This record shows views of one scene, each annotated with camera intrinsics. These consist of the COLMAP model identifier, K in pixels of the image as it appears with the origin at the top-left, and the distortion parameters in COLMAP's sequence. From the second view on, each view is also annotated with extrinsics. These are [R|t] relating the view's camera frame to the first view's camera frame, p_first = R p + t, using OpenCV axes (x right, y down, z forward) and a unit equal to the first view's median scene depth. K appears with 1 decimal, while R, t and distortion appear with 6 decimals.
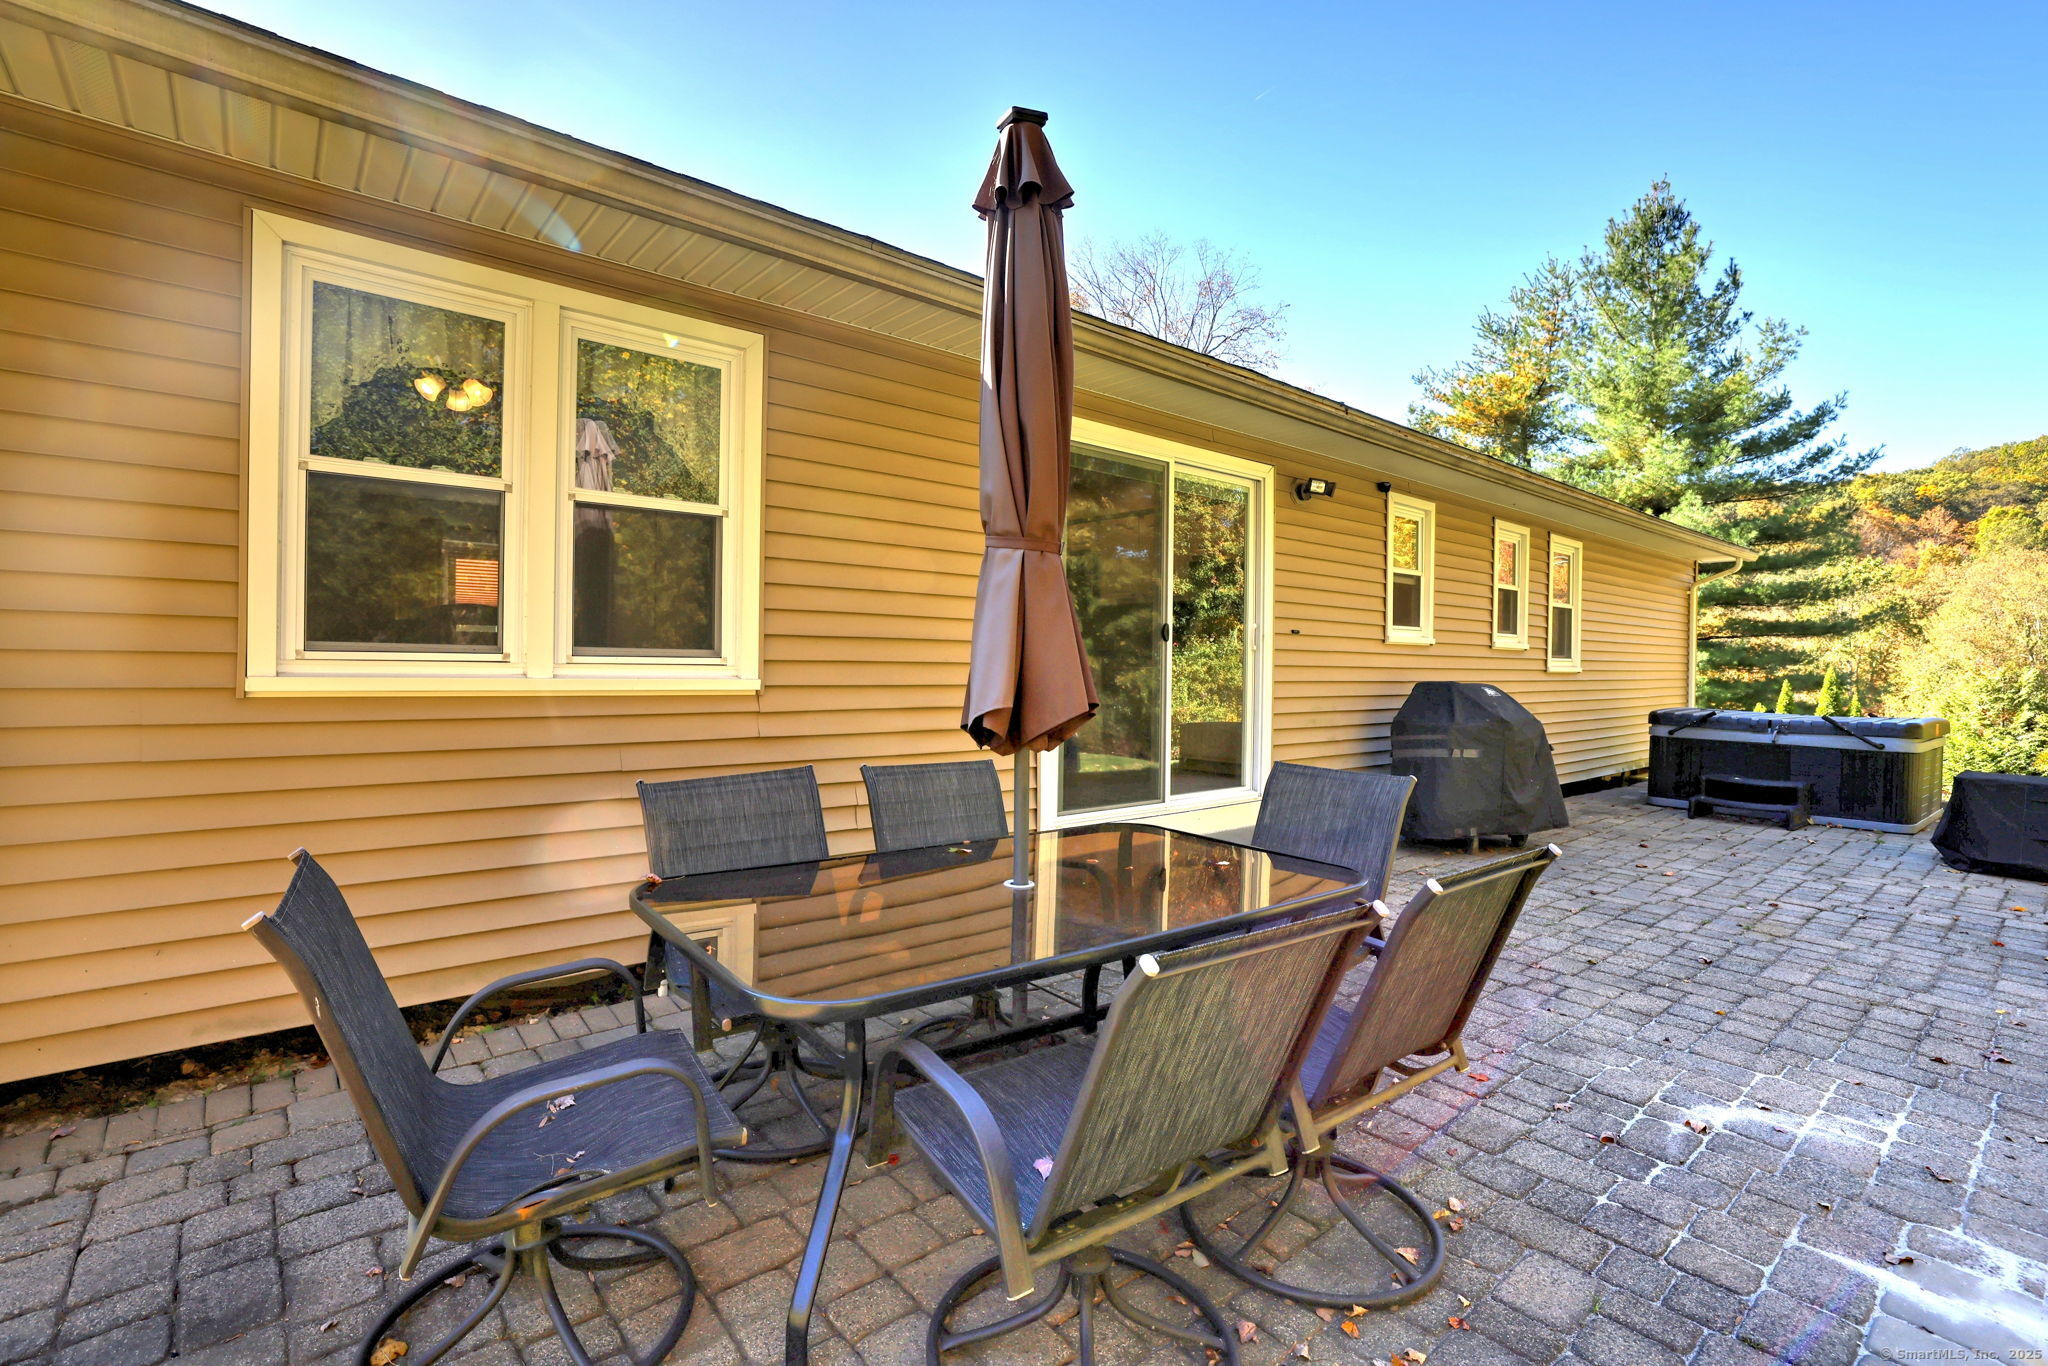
lens RADIAL K [[902.9, 0, 1022.8], [0, 902.9, 689.2], [0, 0, 1]] dist [-0.024086, 0.005711]
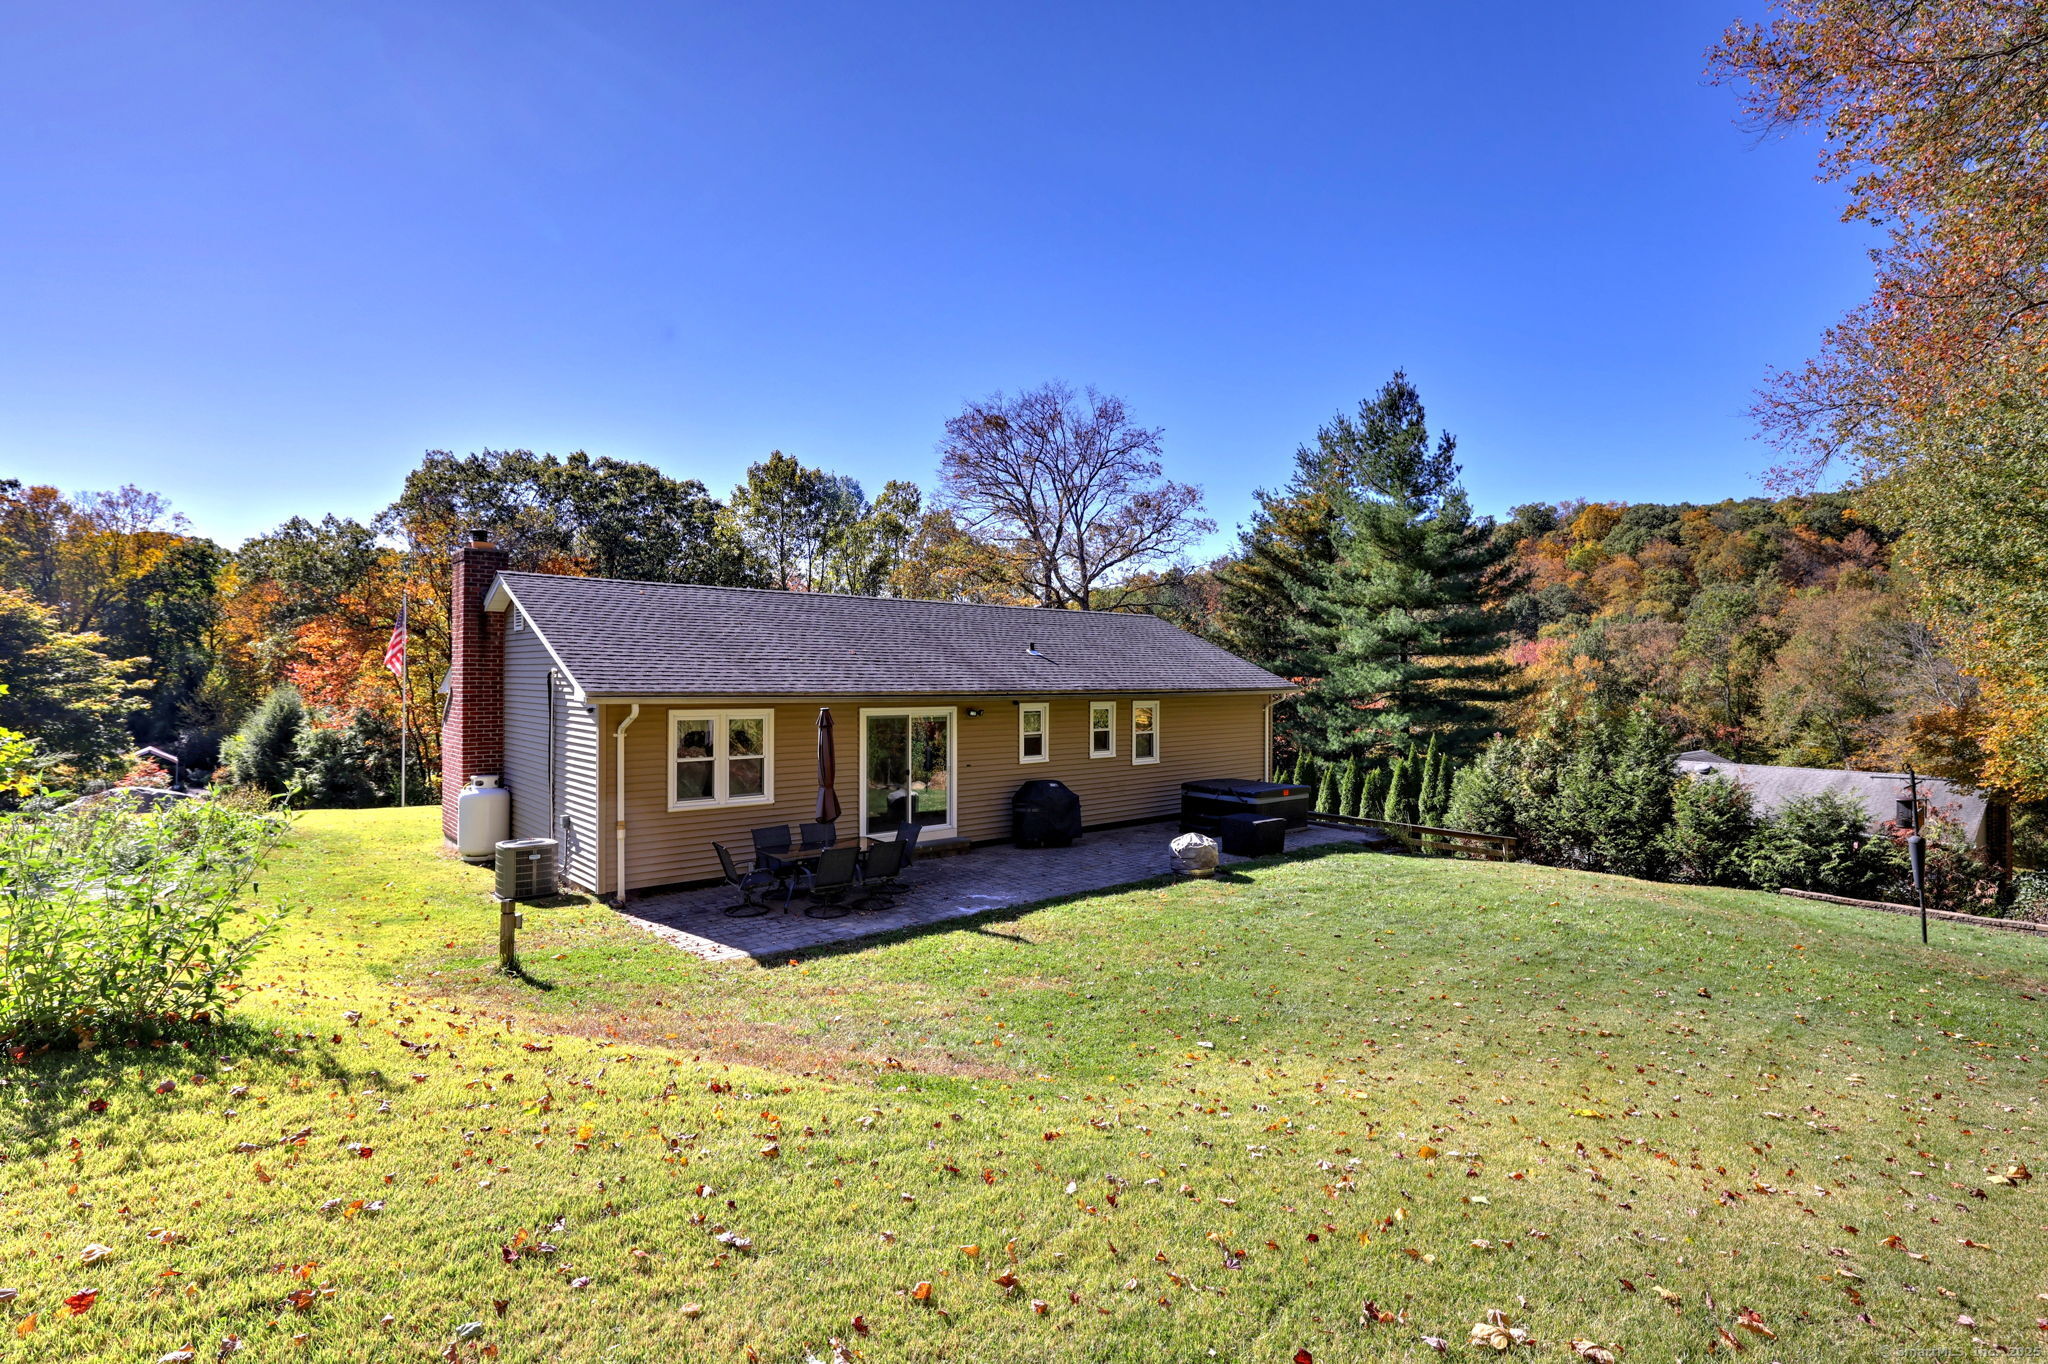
lens RADIAL K [[946.9, 0, 1023.6], [0, 946.9, 700.6], [0, 0, 1]] dist [-0.033161, 0.012434]
pose [[0.999893, -0.011788, 0.008632, 0.112248], [0.011787, 0.999931, 0.000153, -0.064573], [-0.008633, -0.000051, 0.999963, -0.461589]]
